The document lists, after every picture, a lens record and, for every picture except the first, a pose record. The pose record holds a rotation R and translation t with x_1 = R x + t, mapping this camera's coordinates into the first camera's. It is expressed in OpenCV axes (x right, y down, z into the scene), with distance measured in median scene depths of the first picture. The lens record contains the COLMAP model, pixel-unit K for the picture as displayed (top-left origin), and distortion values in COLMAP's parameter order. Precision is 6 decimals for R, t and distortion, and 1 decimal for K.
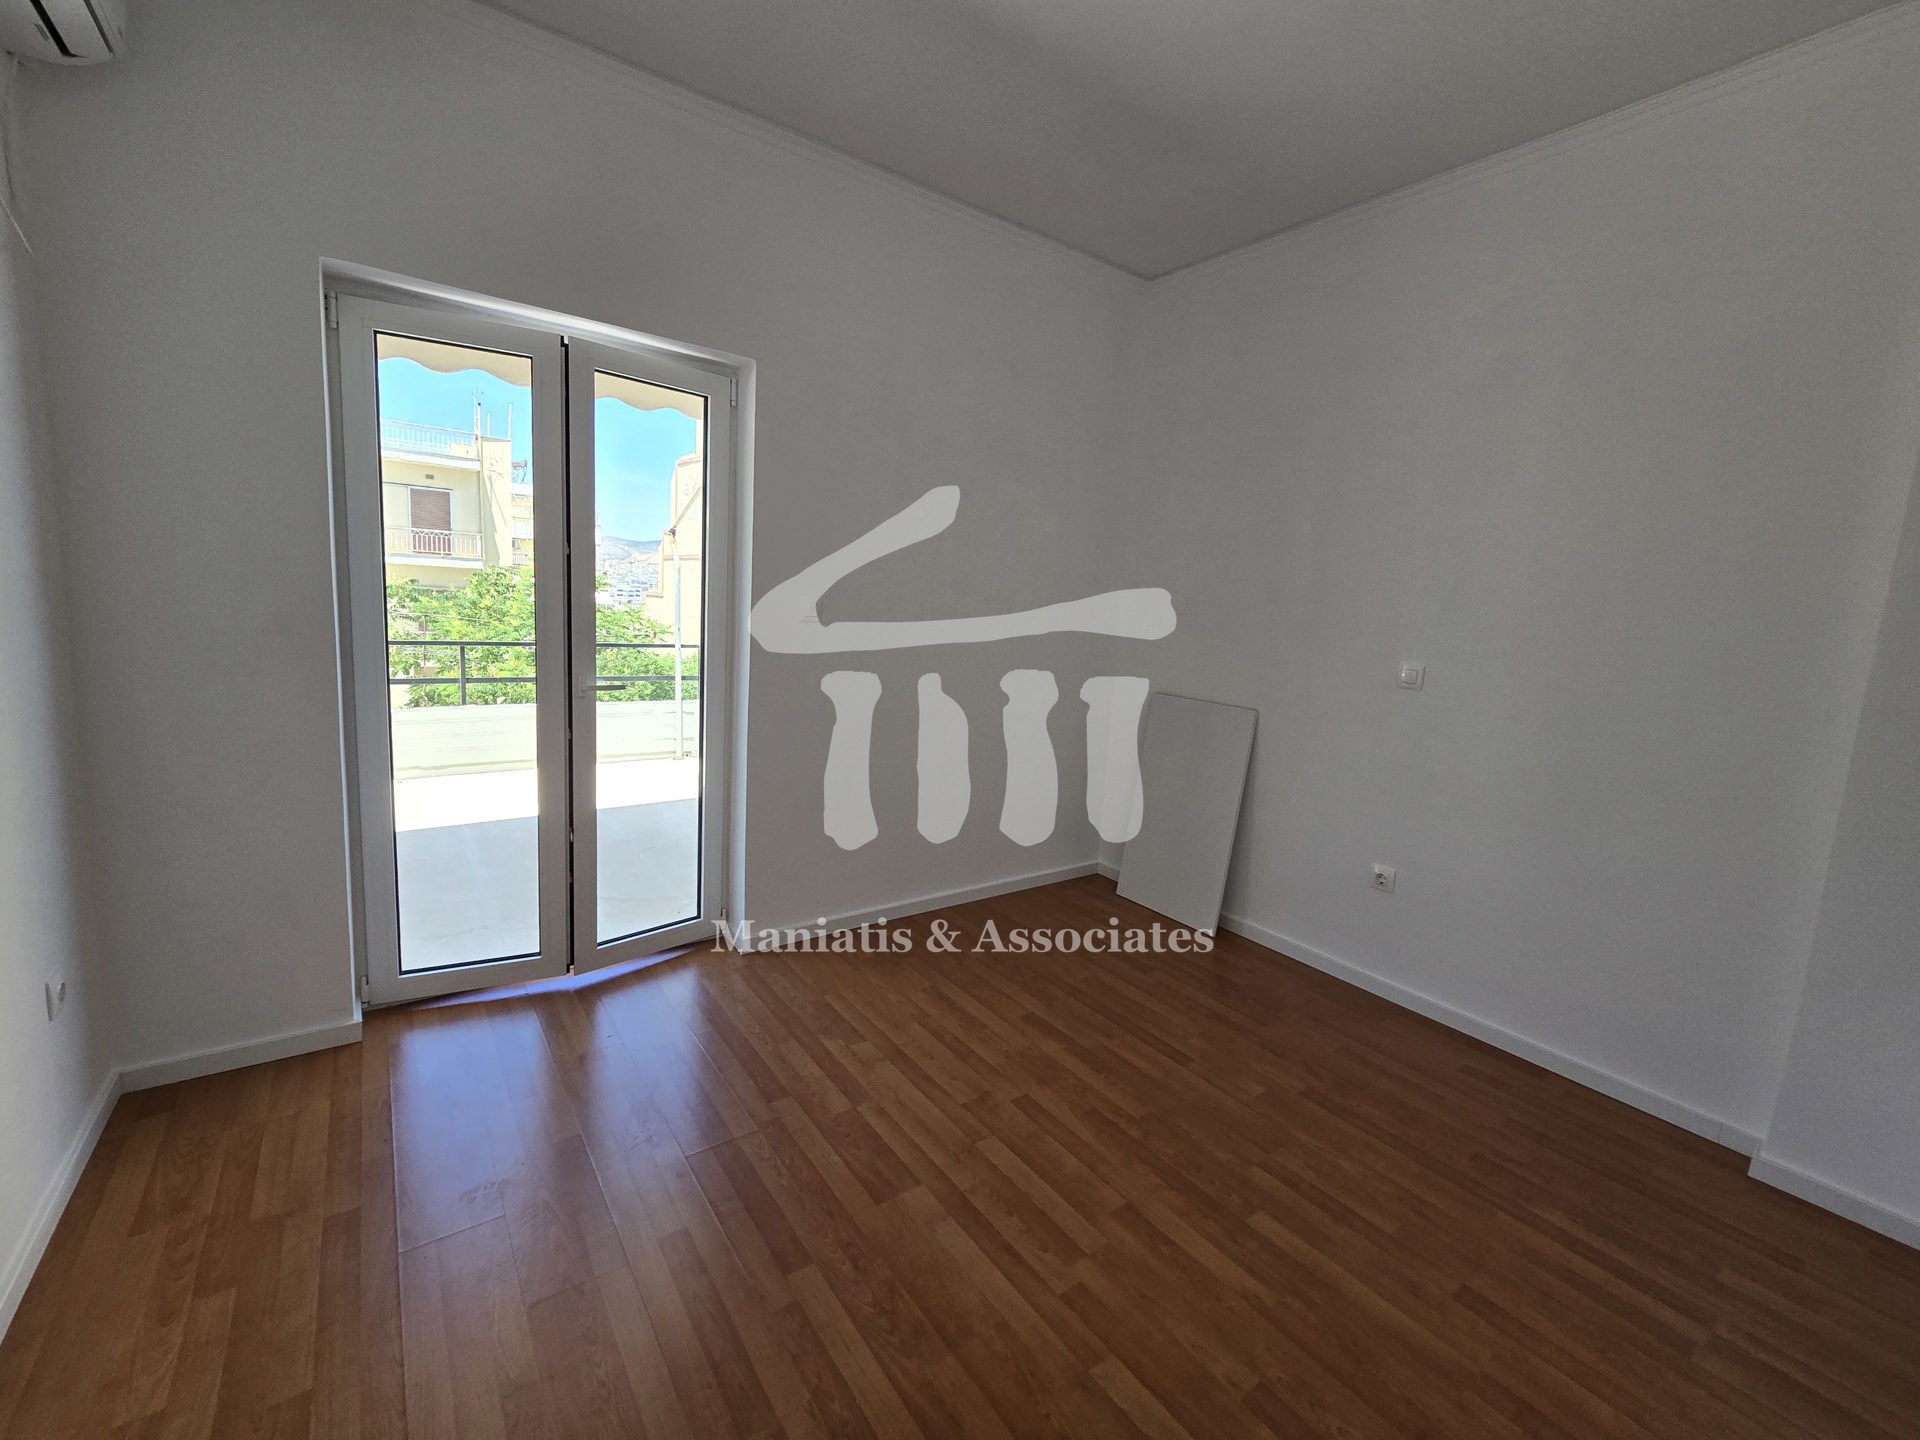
lens RADIAL K [[781.0, 0, 967.0], [0, 781.0, 720.8], [0, 0, 1]] dist [-0.010992, 0.000055]
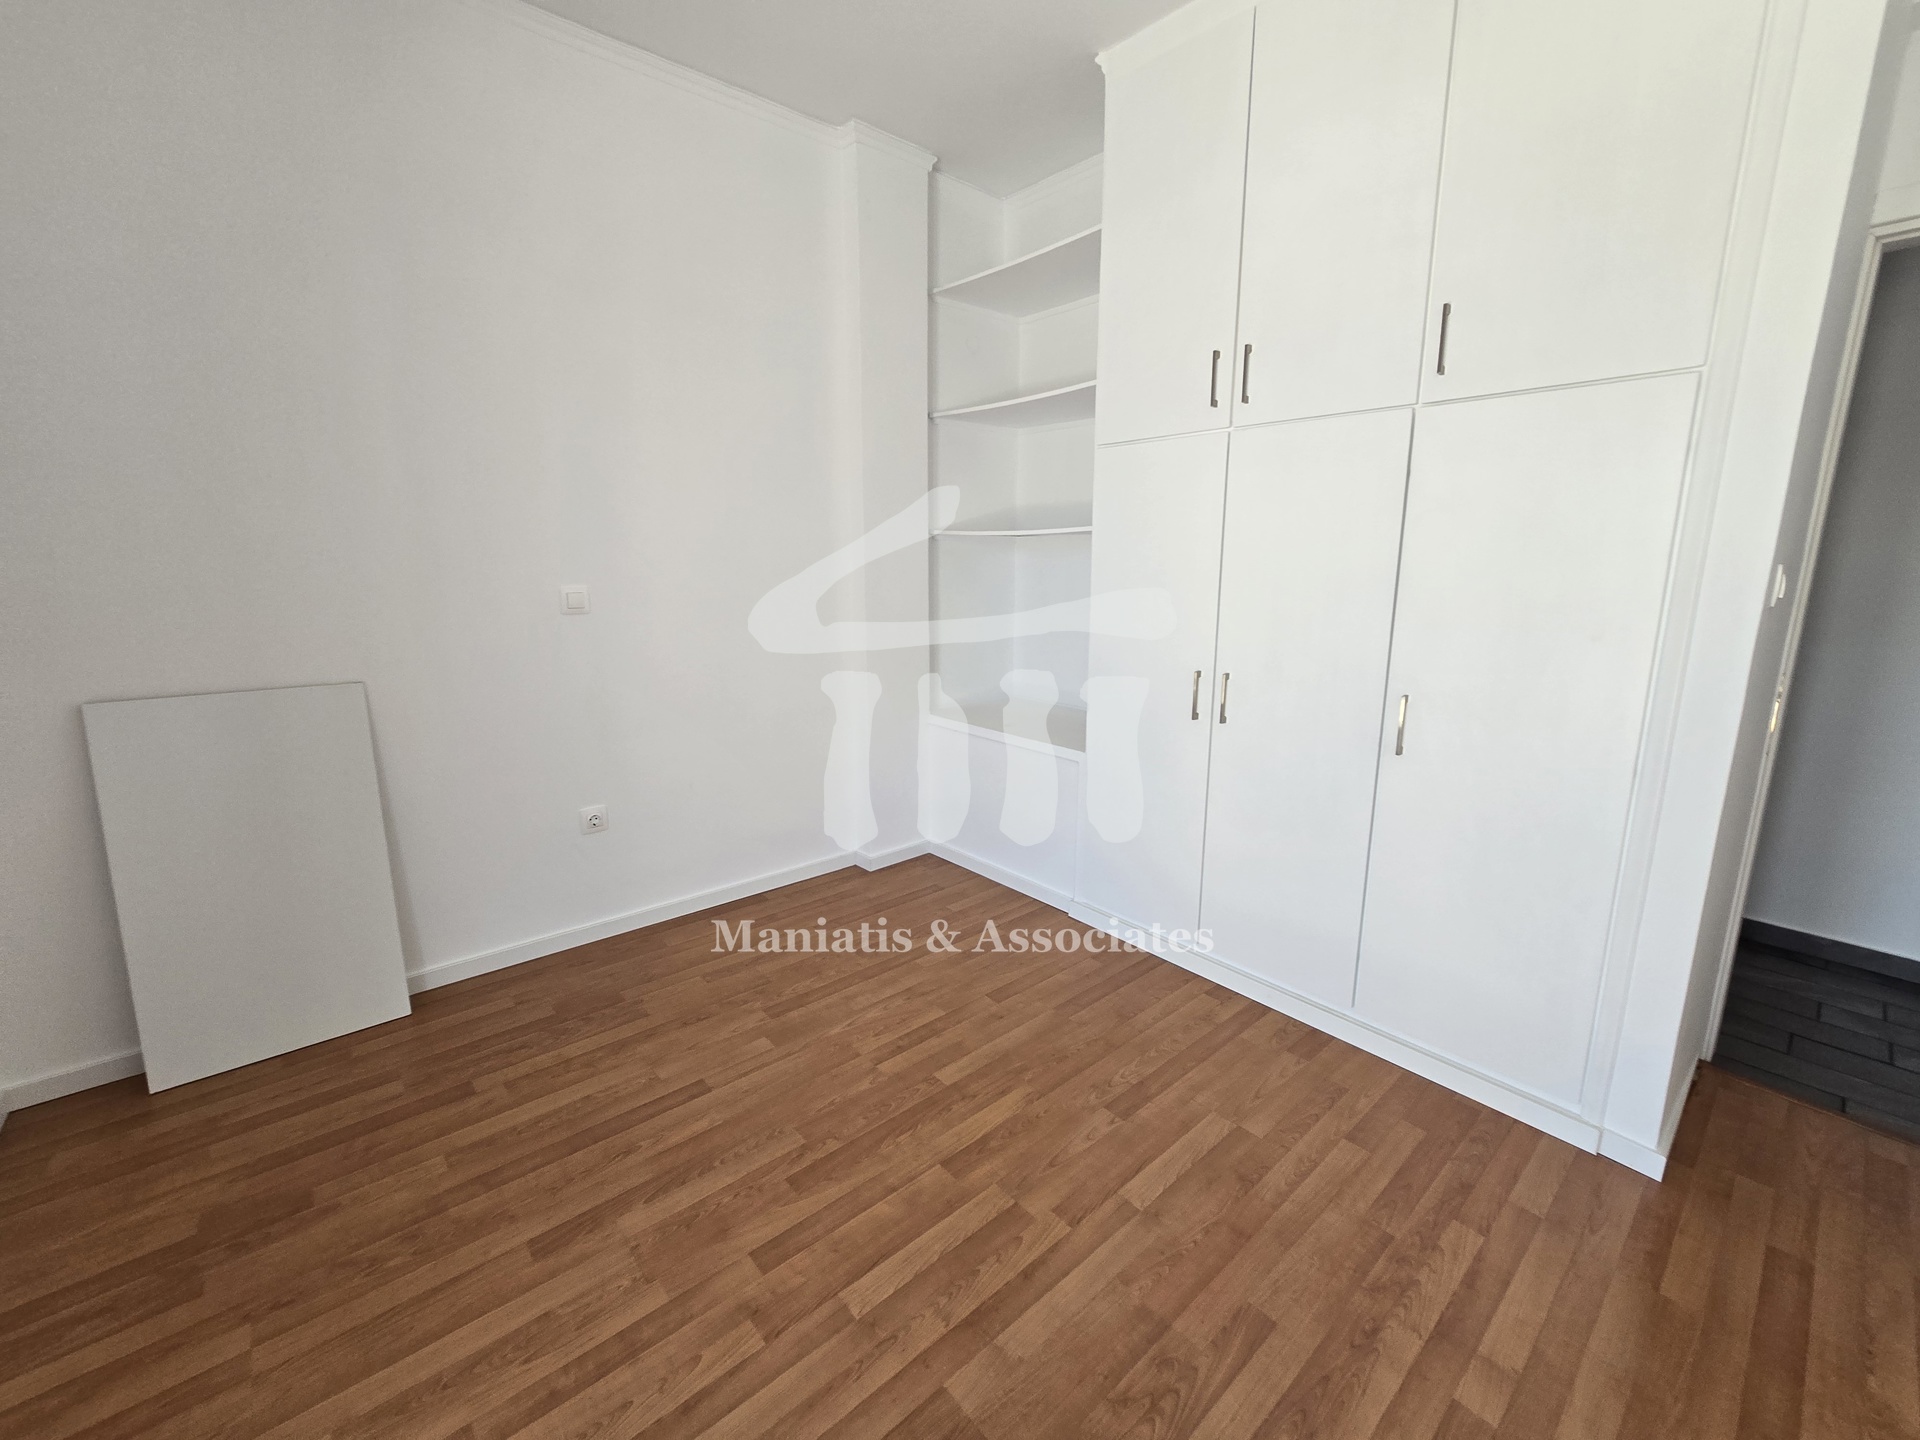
lens RADIAL K [[781.0, 0, 962.1], [0, 781.0, 714.1], [0, 0, 1]] dist [-0.010992, 0.000055]
pose [[-0.075091, -0.257522, 0.963350, -0.546529], [0.149699, 0.952218, 0.266215, -0.148151], [-0.985876, 0.164203, -0.032952, 0.872110]]
